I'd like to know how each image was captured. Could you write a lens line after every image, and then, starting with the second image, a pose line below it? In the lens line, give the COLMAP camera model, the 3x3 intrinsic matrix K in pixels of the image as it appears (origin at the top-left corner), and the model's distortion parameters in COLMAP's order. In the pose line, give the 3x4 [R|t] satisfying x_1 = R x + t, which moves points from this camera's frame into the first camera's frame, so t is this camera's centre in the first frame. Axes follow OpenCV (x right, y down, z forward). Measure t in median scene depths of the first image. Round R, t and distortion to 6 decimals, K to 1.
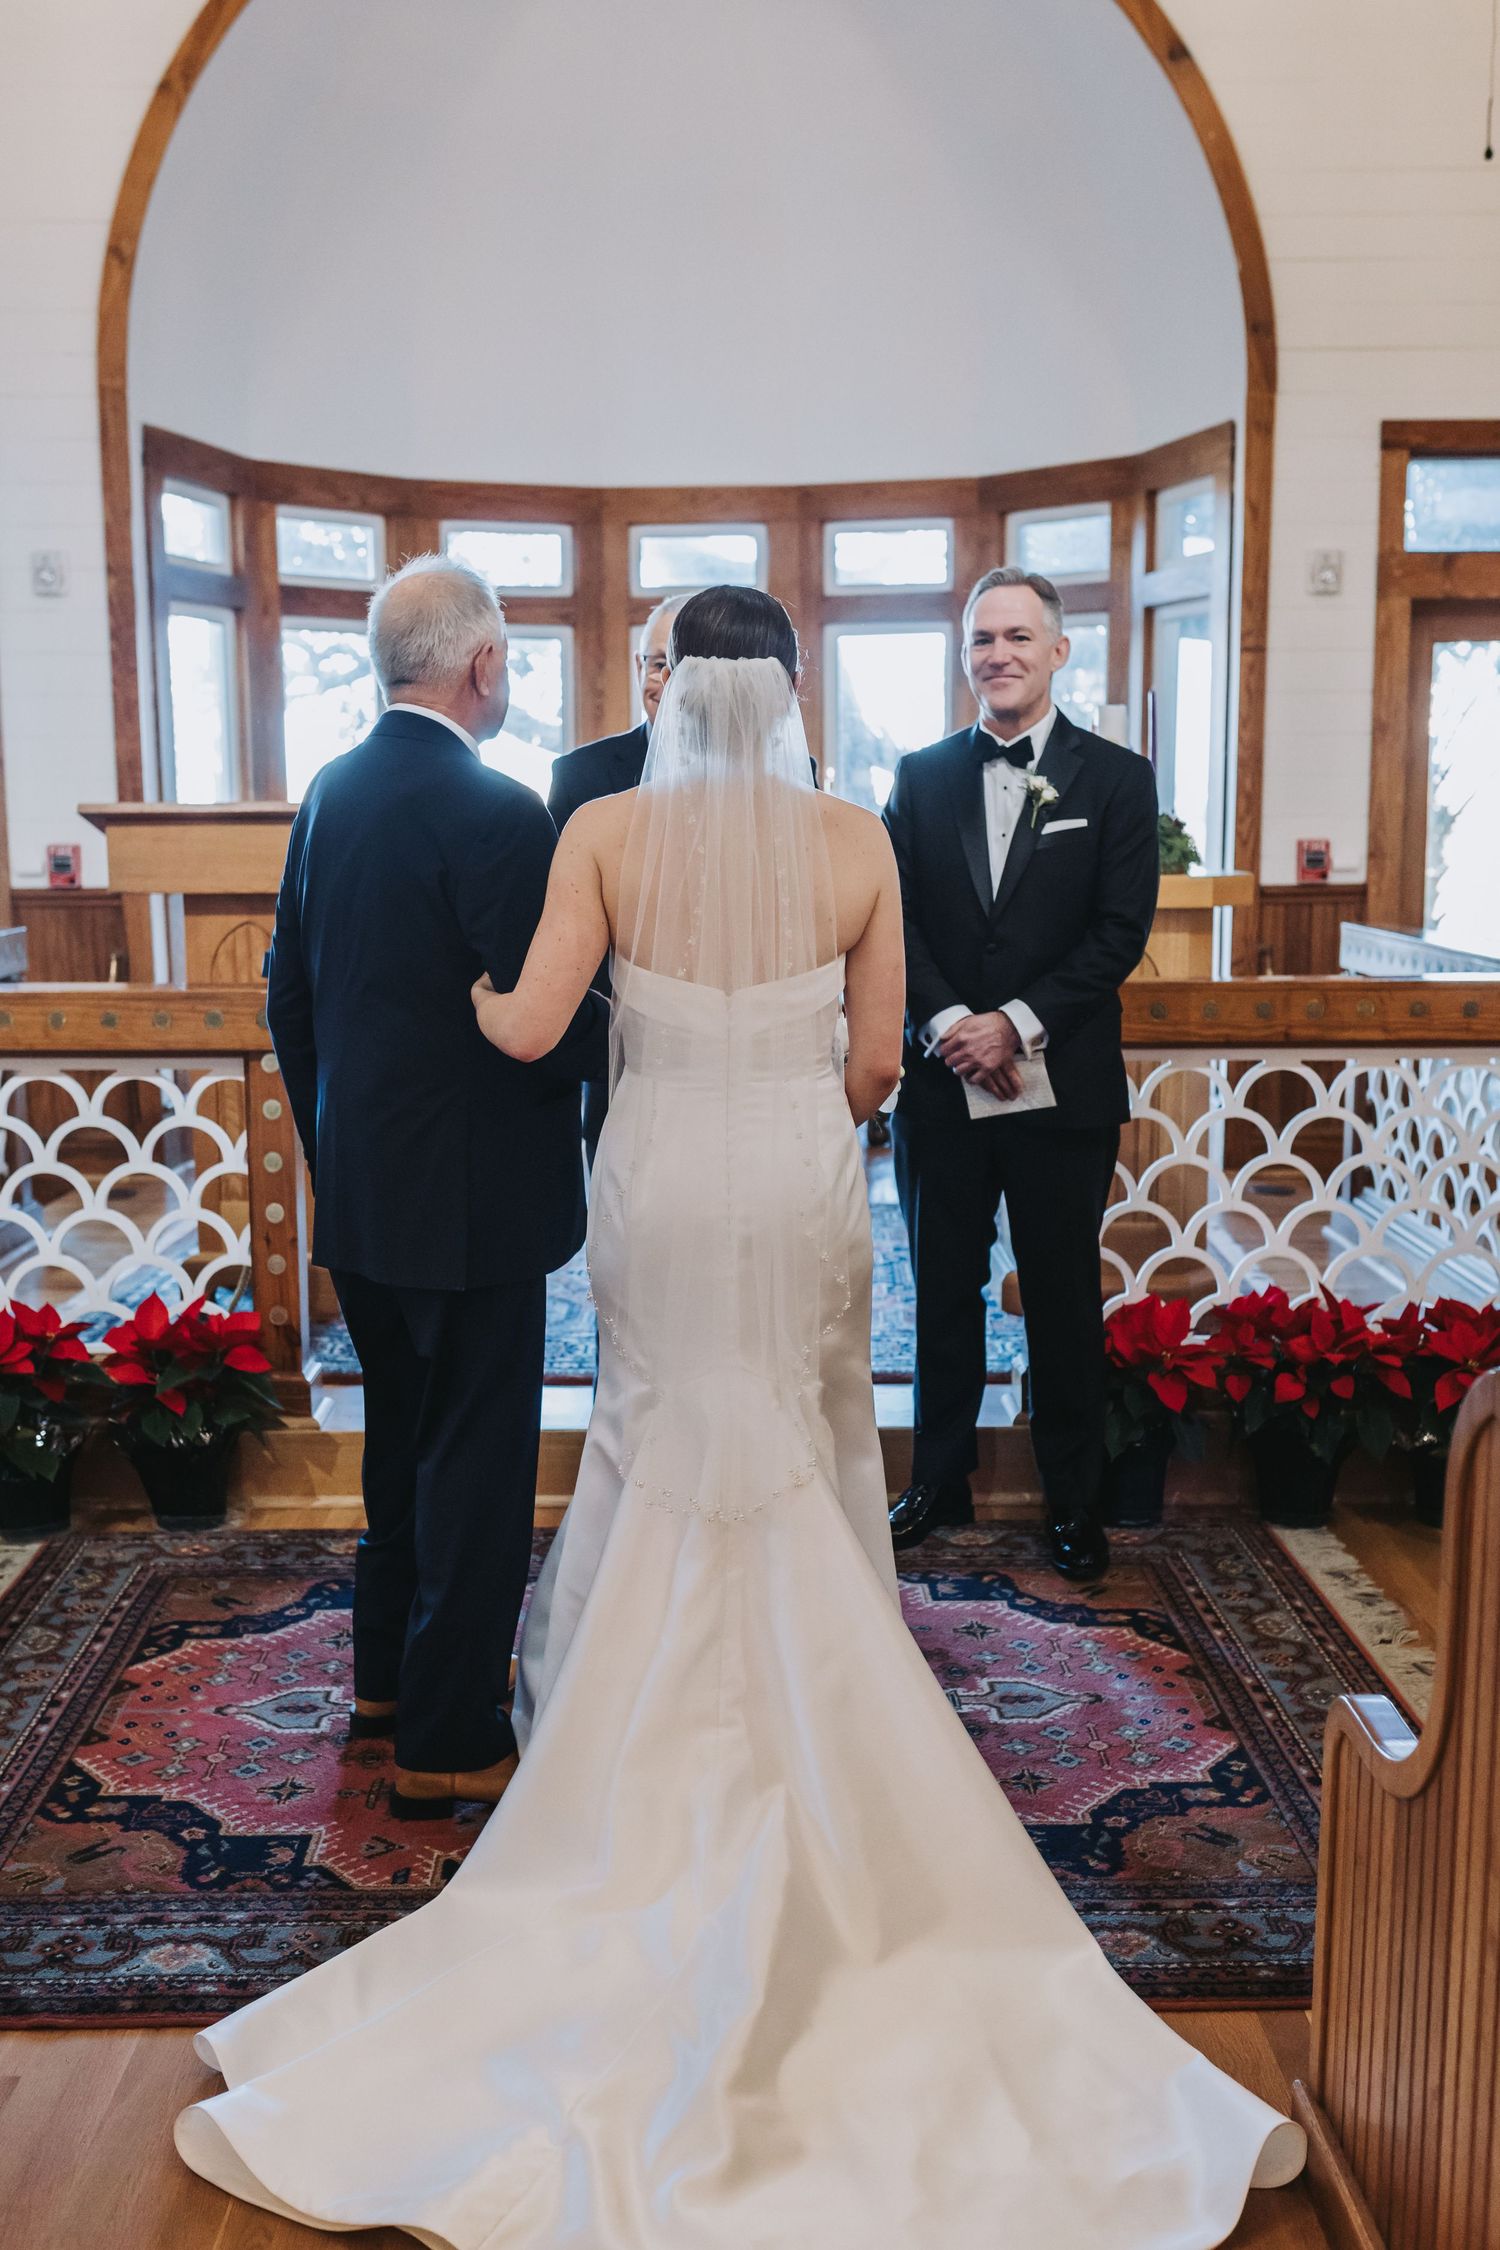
lens RADIAL K [[2148.1, 0, 750.0], [0, 2148.1, 1125.0], [0, 0, 1]] dist [-0.004966, -0.002485]
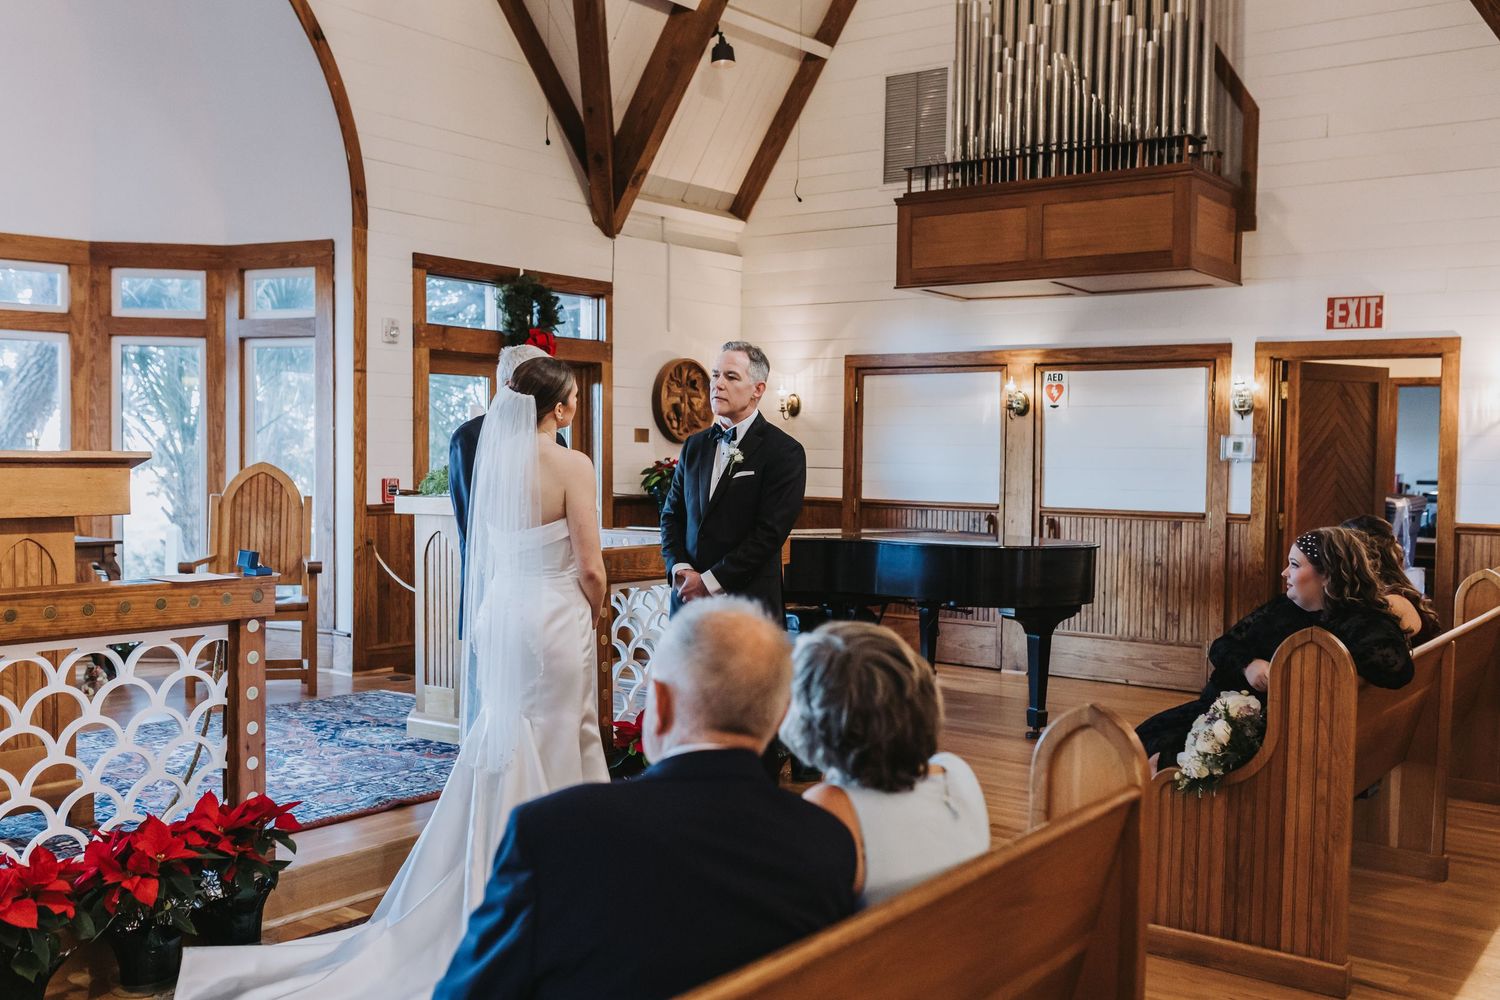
lens RADIAL K [[1403.9, 0, 716.2], [0, 1403.9, 505.7], [0, 0, 1]] dist [0.002352, -0.003366]
pose [[0.612272, -0.015289, 0.790499, -0.770941], [0.104538, 0.992601, -0.061771, -0.017468], [-0.783705, 0.120458, 0.609340, 0.137012]]
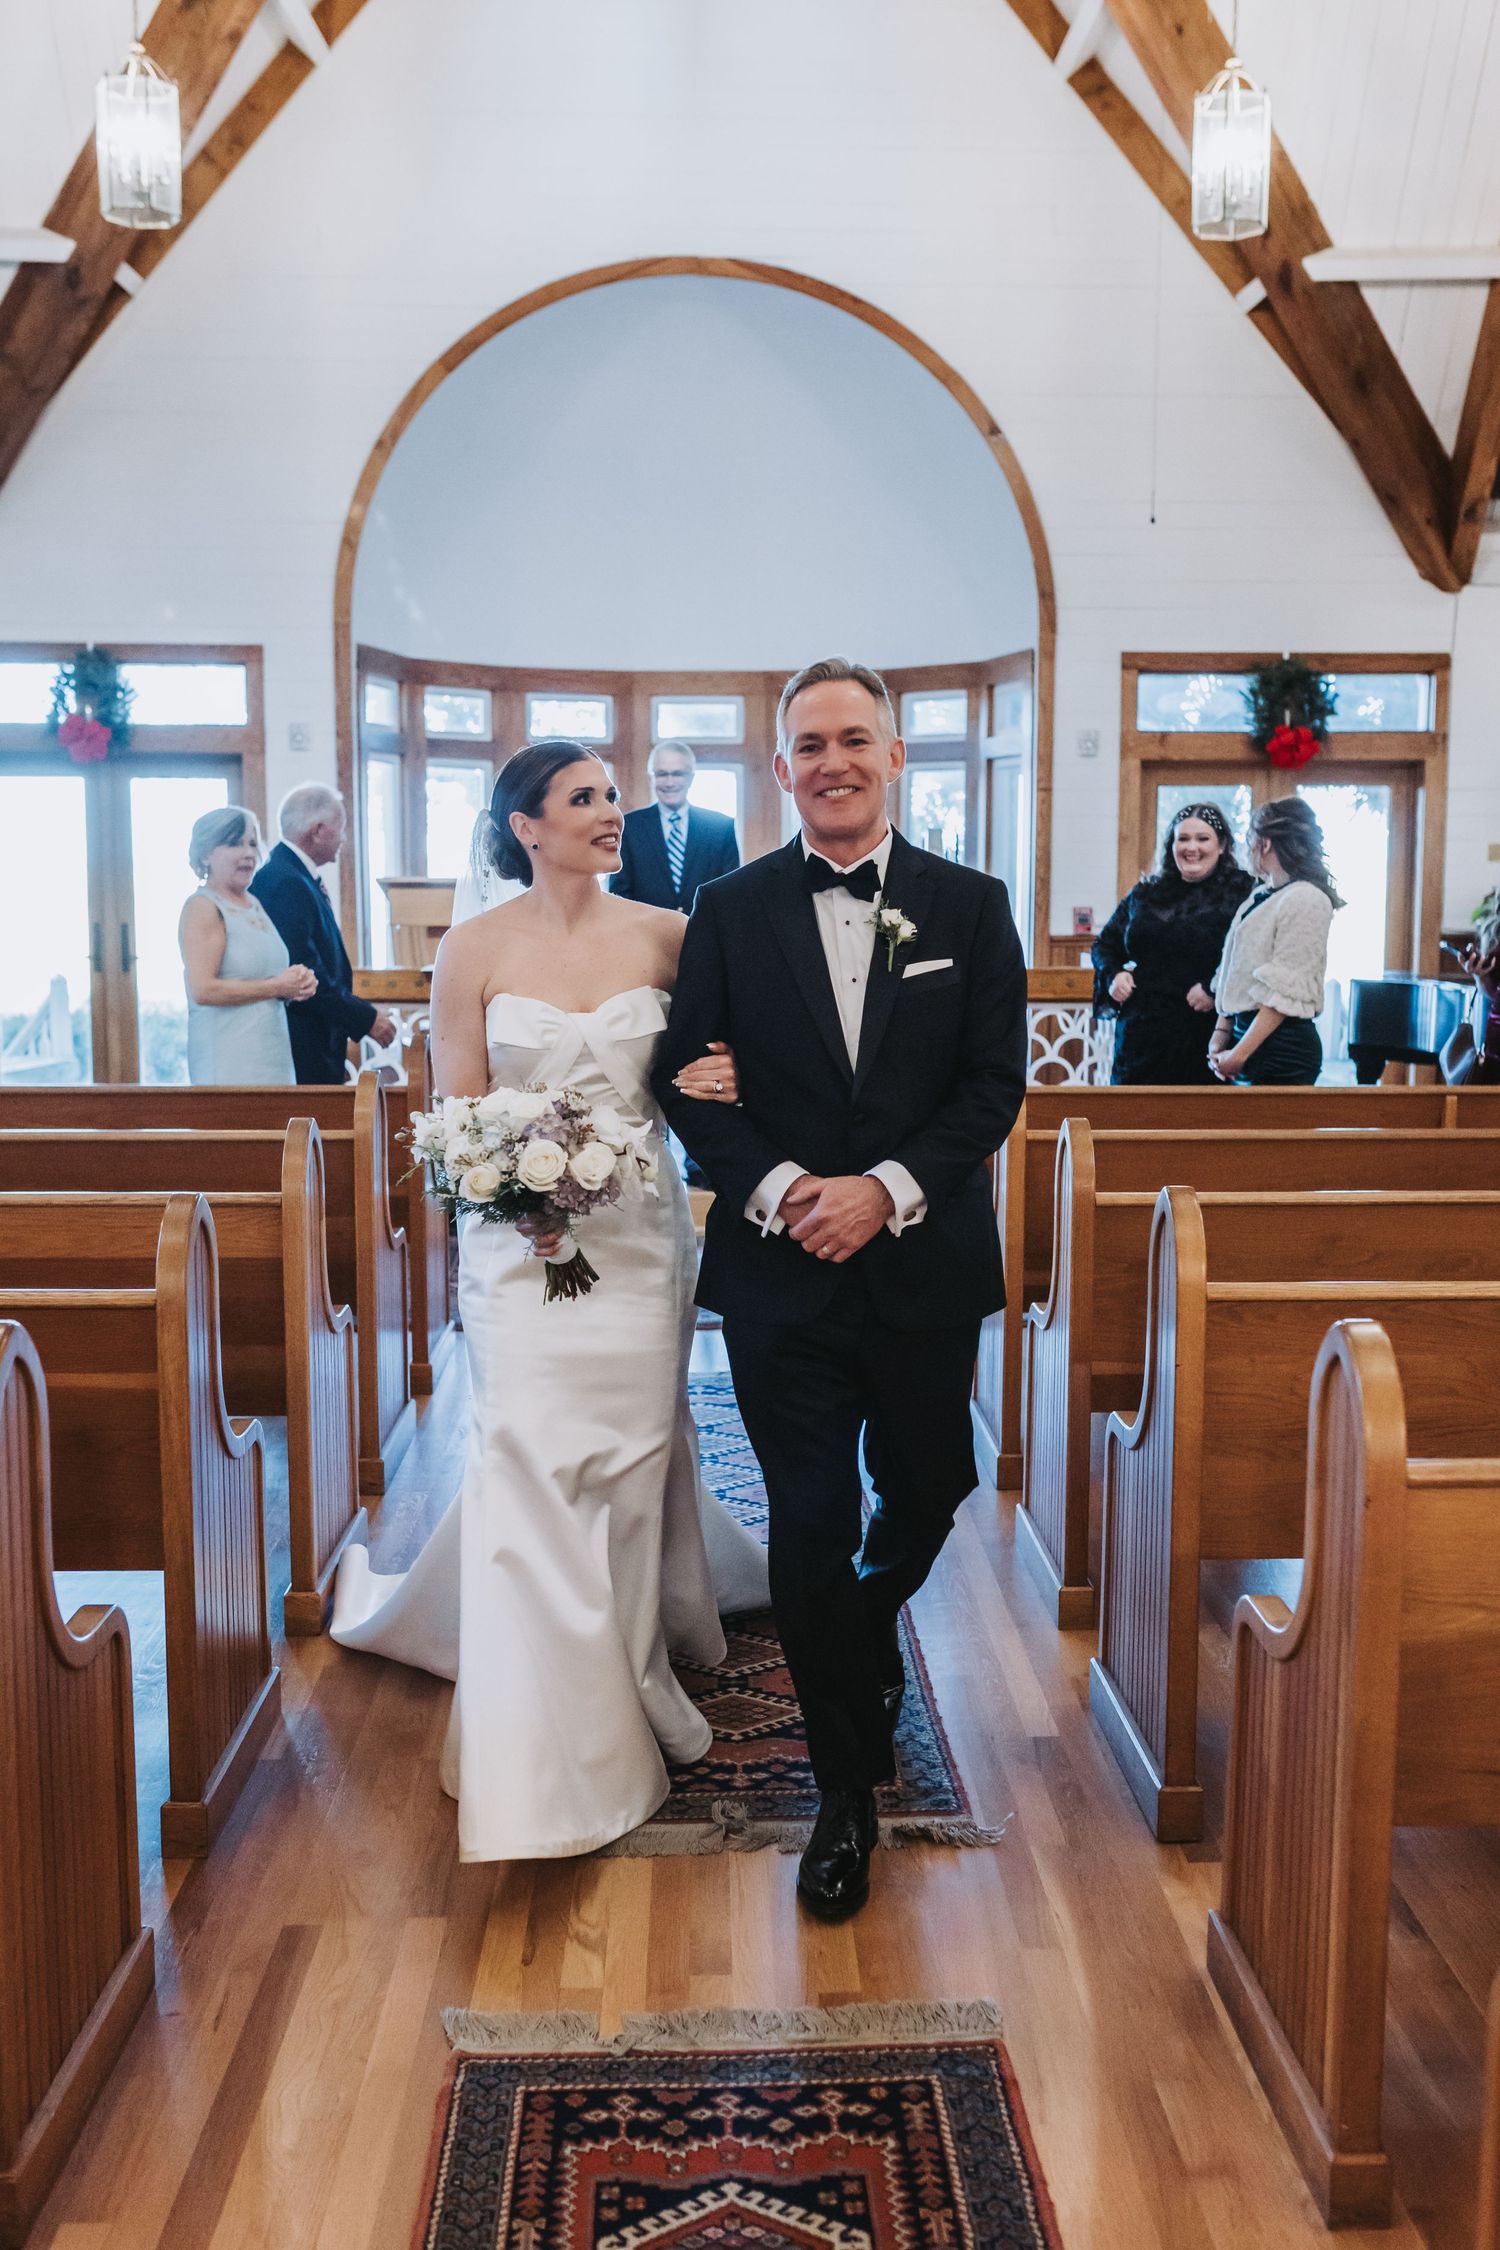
lens RADIAL K [[2168.4, 0, 750.0], [0, 2168.4, 1125.0], [0, 0, 1]] dist [0.002343, -0.000596]
pose [[0.999836, 0.006429, 0.016933, -0.021876], [-0.005747, 0.999184, -0.039971, 0.153254], [-0.017176, 0.039867, 0.999057, -0.970968]]
